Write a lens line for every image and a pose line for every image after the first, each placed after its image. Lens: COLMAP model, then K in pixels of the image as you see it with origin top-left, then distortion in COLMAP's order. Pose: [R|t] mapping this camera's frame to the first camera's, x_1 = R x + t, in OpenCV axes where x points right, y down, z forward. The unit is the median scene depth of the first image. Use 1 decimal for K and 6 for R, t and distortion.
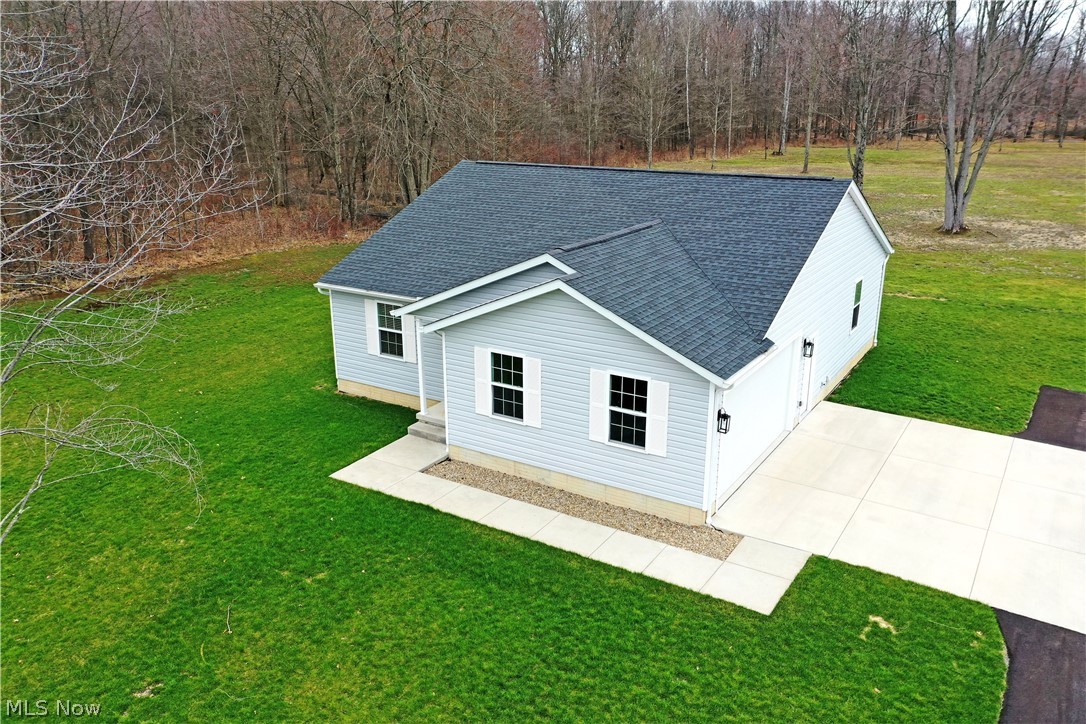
lens RADIAL K [[863.6, 0, 540.8], [0, 863.6, 360.3], [0, 0, 1]] dist [0.009995, 0.006740]
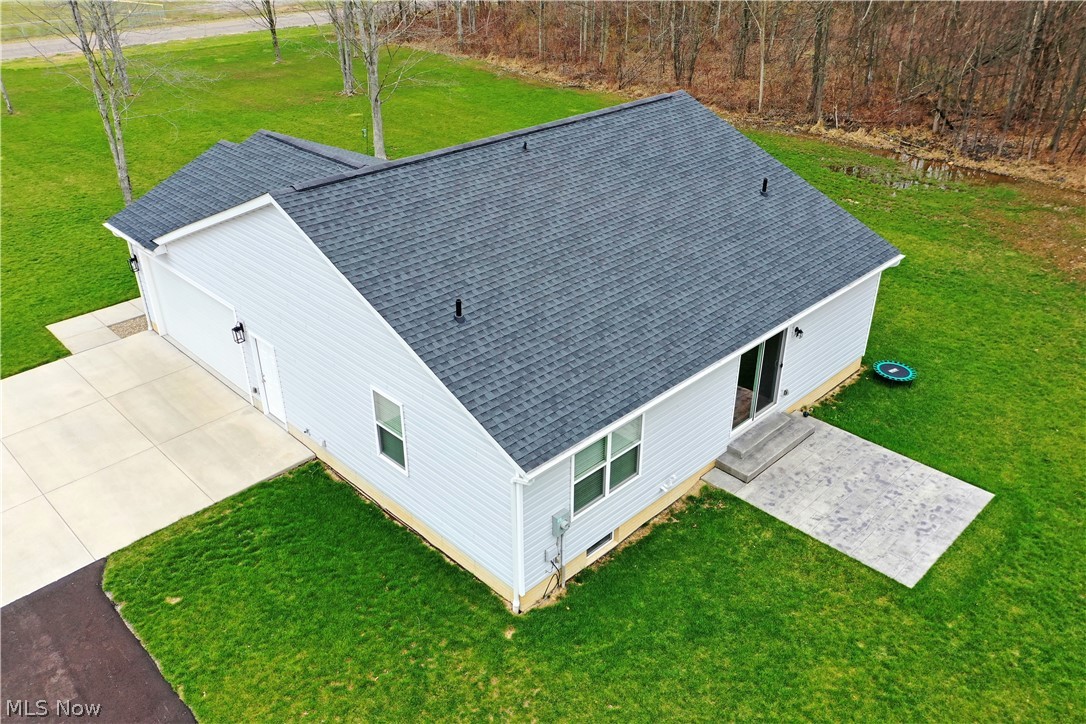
lens RADIAL K [[863.6, 0, 540.8], [0, 863.6, 360.3], [0, 0, 1]] dist [0.009995, 0.006740]
pose [[-0.229876, 0.476941, -0.848342, 1.171327], [-0.280481, 0.802234, 0.527021, -0.642751], [0.931927, 0.359093, -0.050641, 1.546771]]
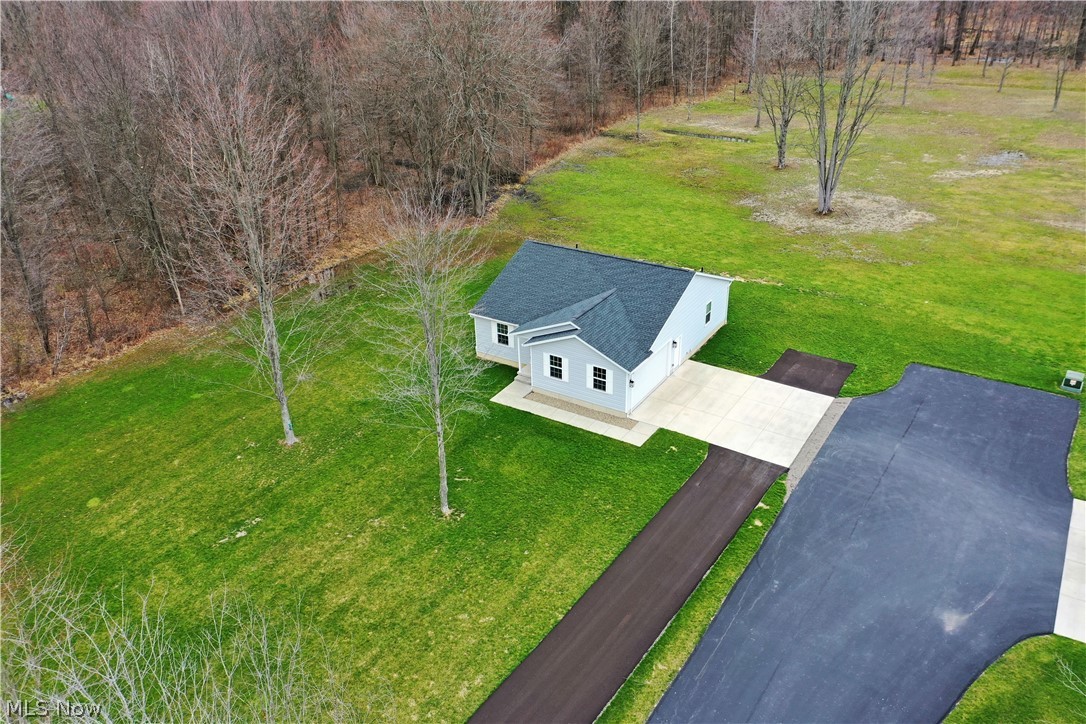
lens RADIAL K [[863.6, 0, 540.8], [0, 863.6, 360.3], [0, 0, 1]] dist [0.009995, 0.006740]
pose [[0.999764, -0.016977, -0.013588, -0.049069], [0.019019, 0.985612, 0.167951, -0.447343], [0.010542, -0.168169, 0.985702, -1.663351]]
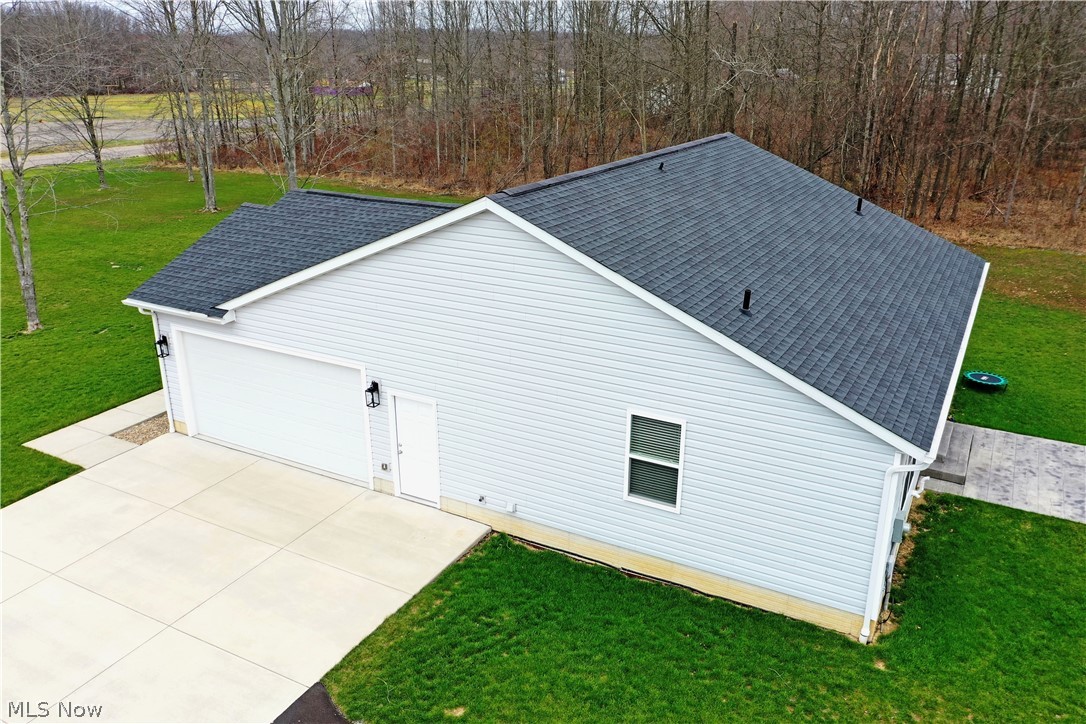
lens RADIAL K [[863.6, 0, 540.8], [0, 863.6, 360.3], [0, 0, 1]] dist [0.009995, 0.006740]
pose [[0.054835, 0.343169, -0.937672, 1.157032], [-0.292673, 0.903361, 0.313497, -0.366015], [0.954639, 0.257241, 0.149972, 1.163696]]
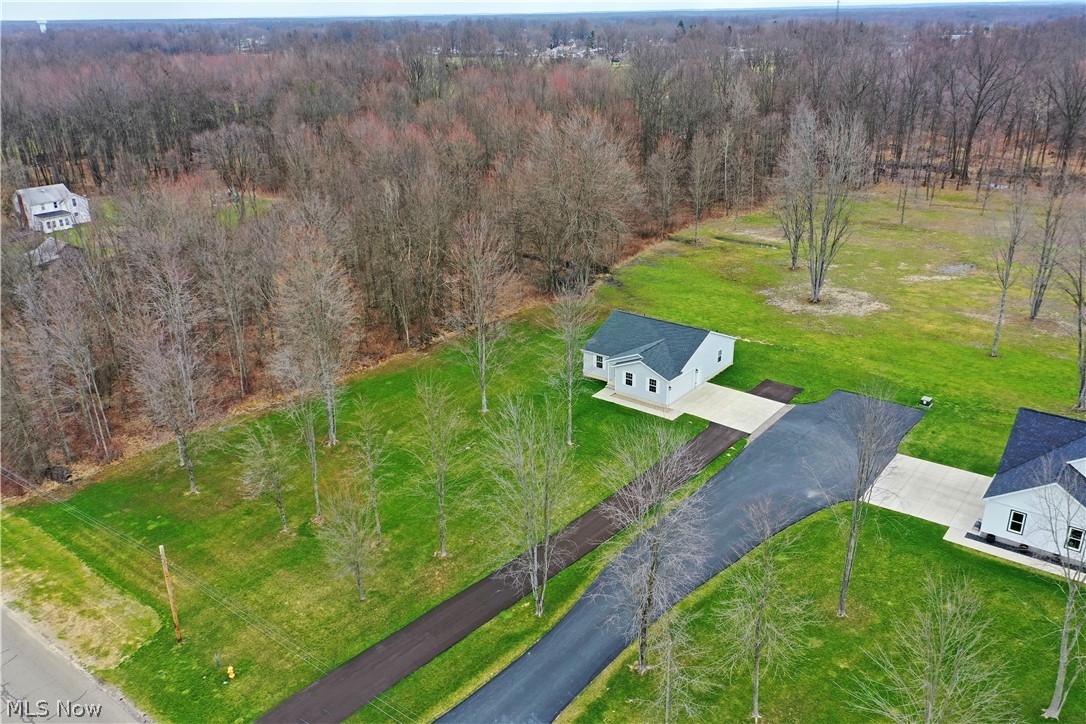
lens RADIAL K [[863.6, 0, 540.8], [0, 863.6, 360.3], [0, 0, 1]] dist [0.009995, 0.006740]
pose [[0.994763, 0.027125, -0.098547, -0.056960], [-0.019177, 0.996552, 0.080729, -0.464735], [0.100397, -0.078416, 0.991852, -3.917714]]
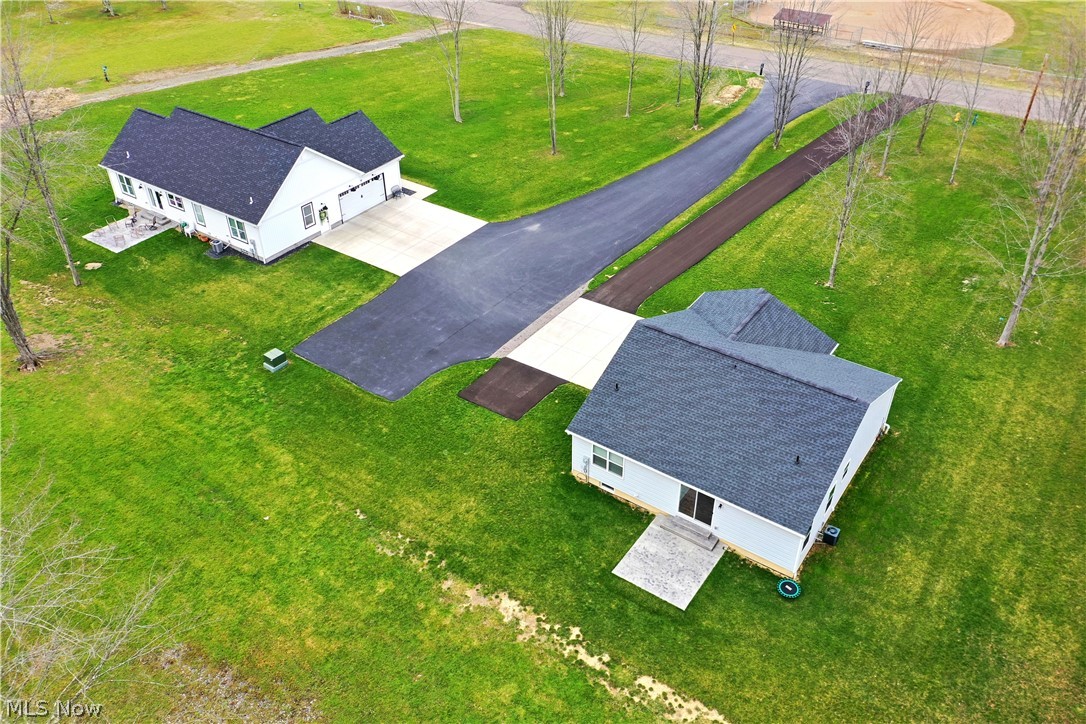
lens RADIAL K [[863.6, 0, 540.8], [0, 863.6, 360.3], [0, 0, 1]] dist [0.009995, 0.006740]
pose [[-0.998235, -0.018723, 0.056353, 0.563392], [0.033900, 0.599470, 0.799679, -2.164706], [-0.048754, 0.800178, -0.597777, 2.774056]]
